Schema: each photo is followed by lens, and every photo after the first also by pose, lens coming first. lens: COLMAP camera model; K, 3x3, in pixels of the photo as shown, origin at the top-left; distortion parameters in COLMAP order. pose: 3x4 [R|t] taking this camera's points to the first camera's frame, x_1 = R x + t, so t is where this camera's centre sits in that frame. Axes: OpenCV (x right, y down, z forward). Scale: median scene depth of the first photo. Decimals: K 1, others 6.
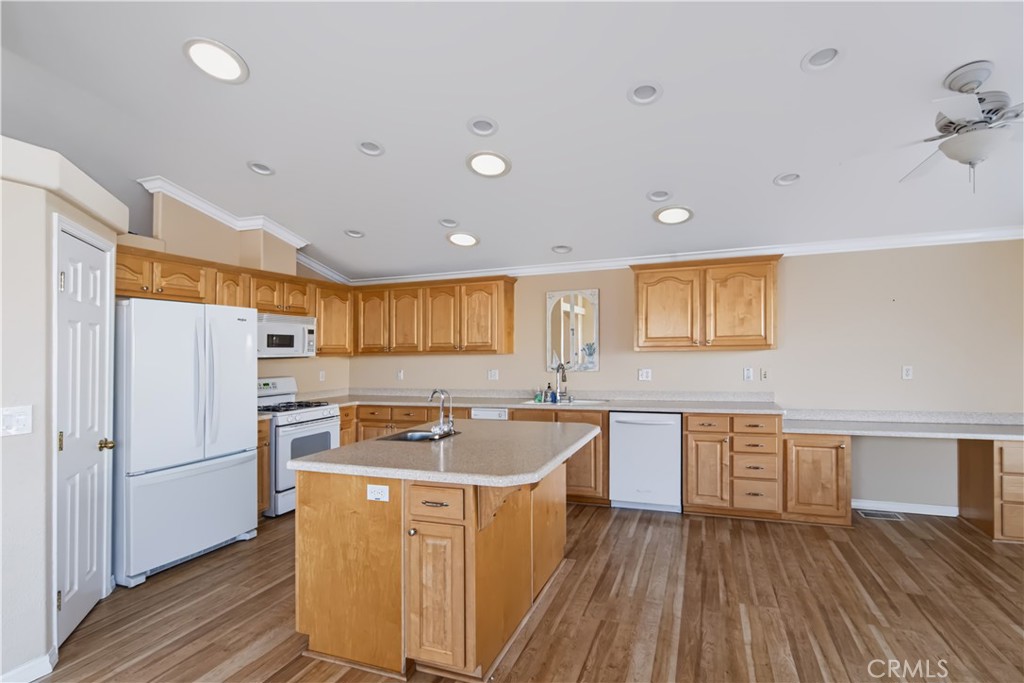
lens RADIAL K [[496.7, 0, 526.4], [0, 496.7, 334.9], [0, 0, 1]] dist [-0.001812, 0.000455]
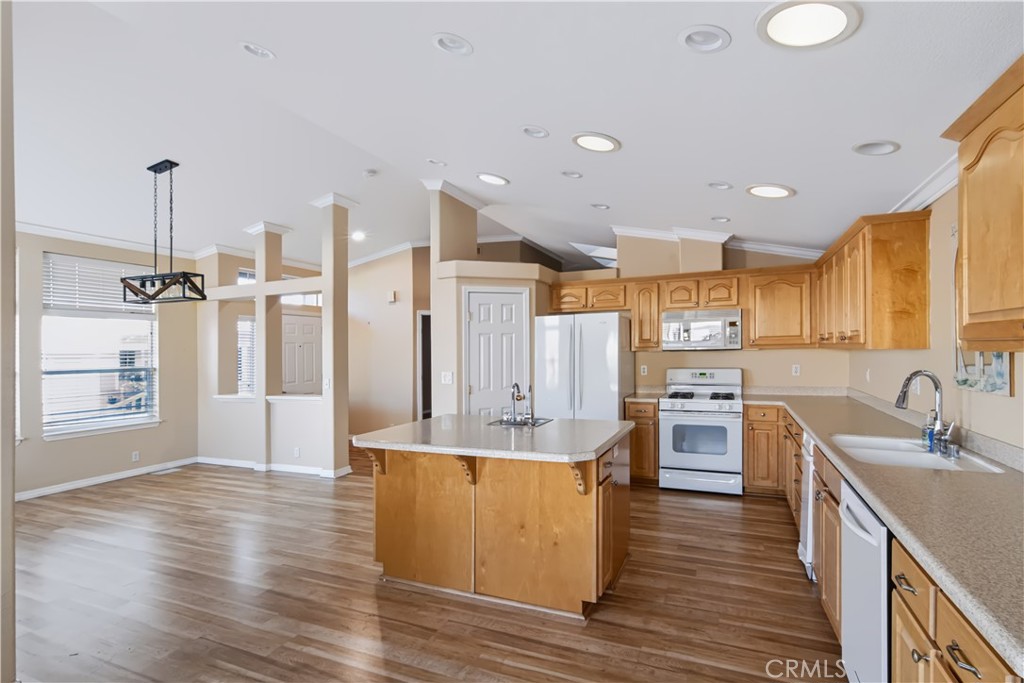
lens RADIAL K [[494.9, 0, 512.0], [0, 494.9, 341.5], [0, 0, 1]] dist [-0.001471, -0.000053]
pose [[-0.058698, 0.001089, -0.998275, 0.636916], [0.049647, 0.998765, -0.001829, 0.010148], [0.997040, -0.049669, -0.058680, 0.705124]]
